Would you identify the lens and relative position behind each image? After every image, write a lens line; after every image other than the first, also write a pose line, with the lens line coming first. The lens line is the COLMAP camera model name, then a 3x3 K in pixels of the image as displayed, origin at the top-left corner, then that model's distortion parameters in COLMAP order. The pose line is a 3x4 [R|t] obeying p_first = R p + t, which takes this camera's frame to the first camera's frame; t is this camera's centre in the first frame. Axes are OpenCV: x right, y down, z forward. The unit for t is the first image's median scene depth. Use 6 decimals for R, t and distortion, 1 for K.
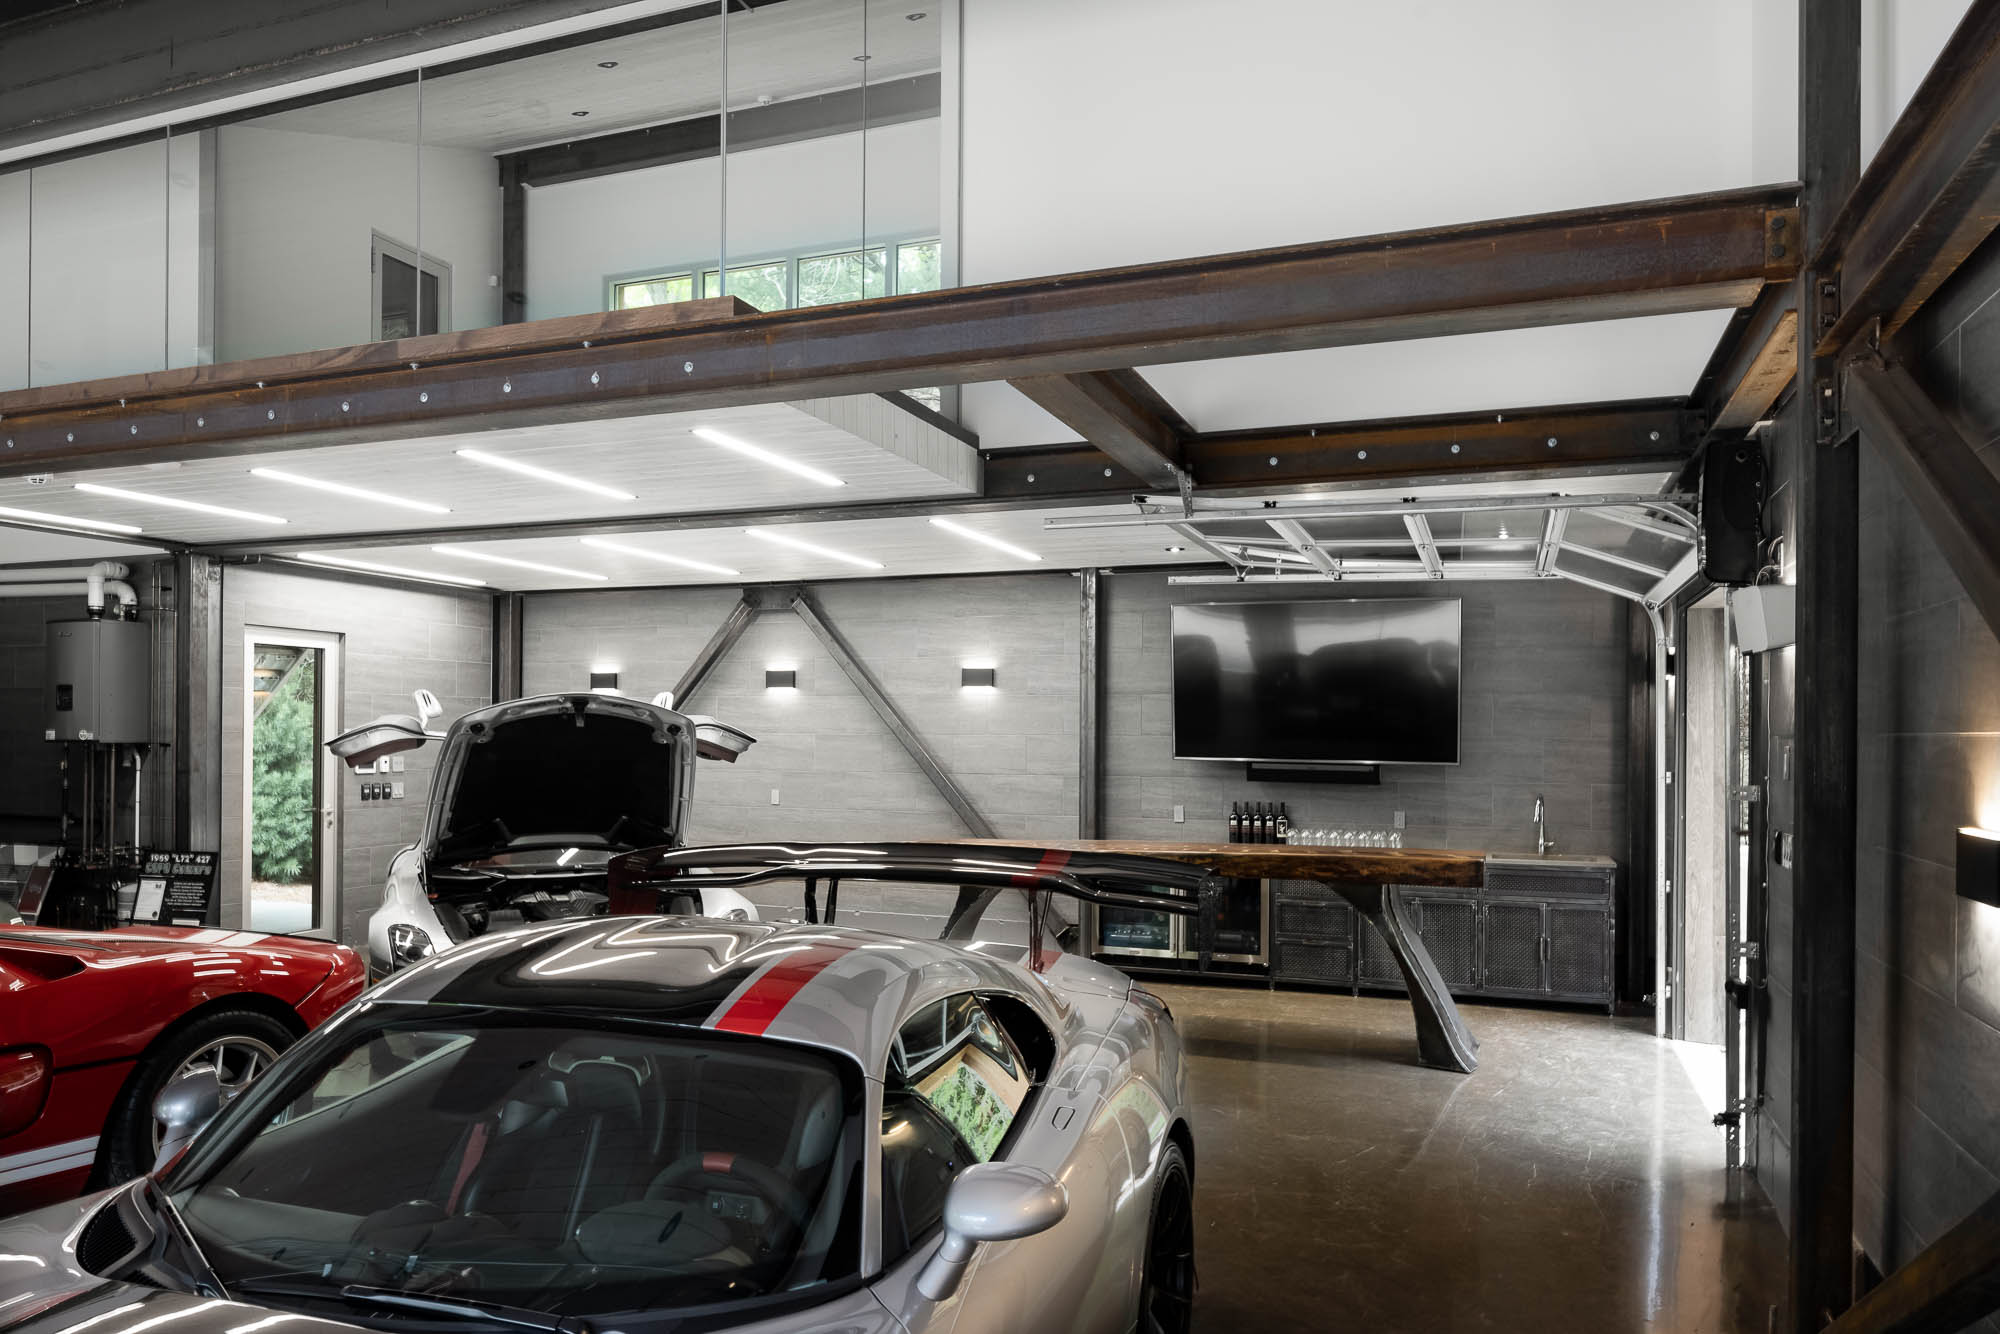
lens RADIAL K [[1367.2, 0, 987.1], [0, 1367.2, 733.8], [0, 0, 1]] dist [0.007180, 0.000836]
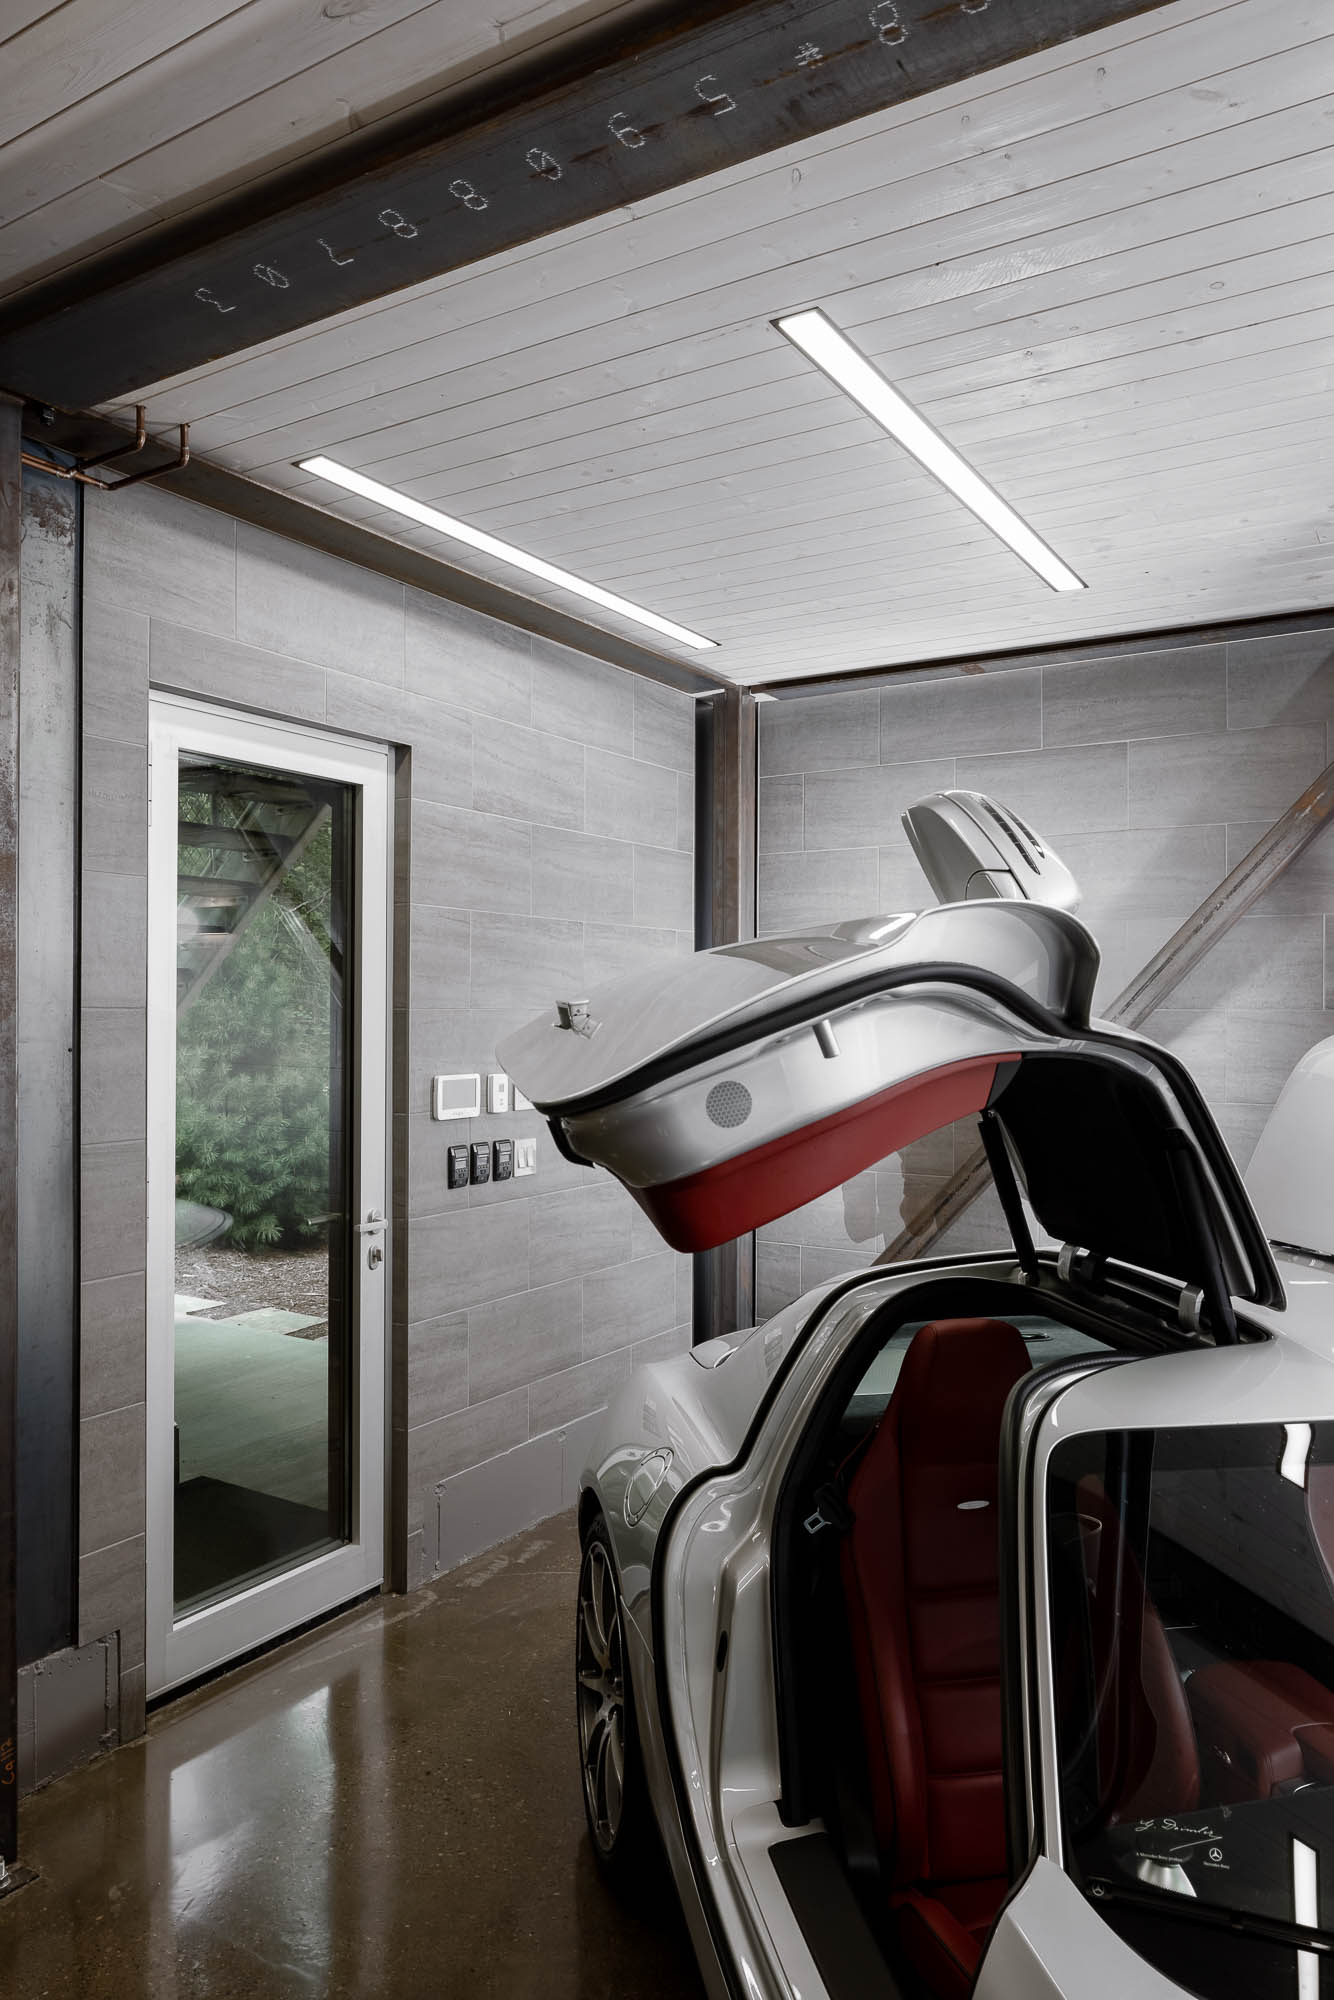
lens RADIAL K [[1367.2, 0, 661.4], [0, 1367.2, 1000.2], [0, 0, 1]] dist [0.007180, 0.000836]
pose [[0.983054, -0.004920, -0.183250, -0.234299], [0.003766, 0.999971, -0.006643, -0.001023], [0.183278, 0.005840, 0.983044, 0.453807]]
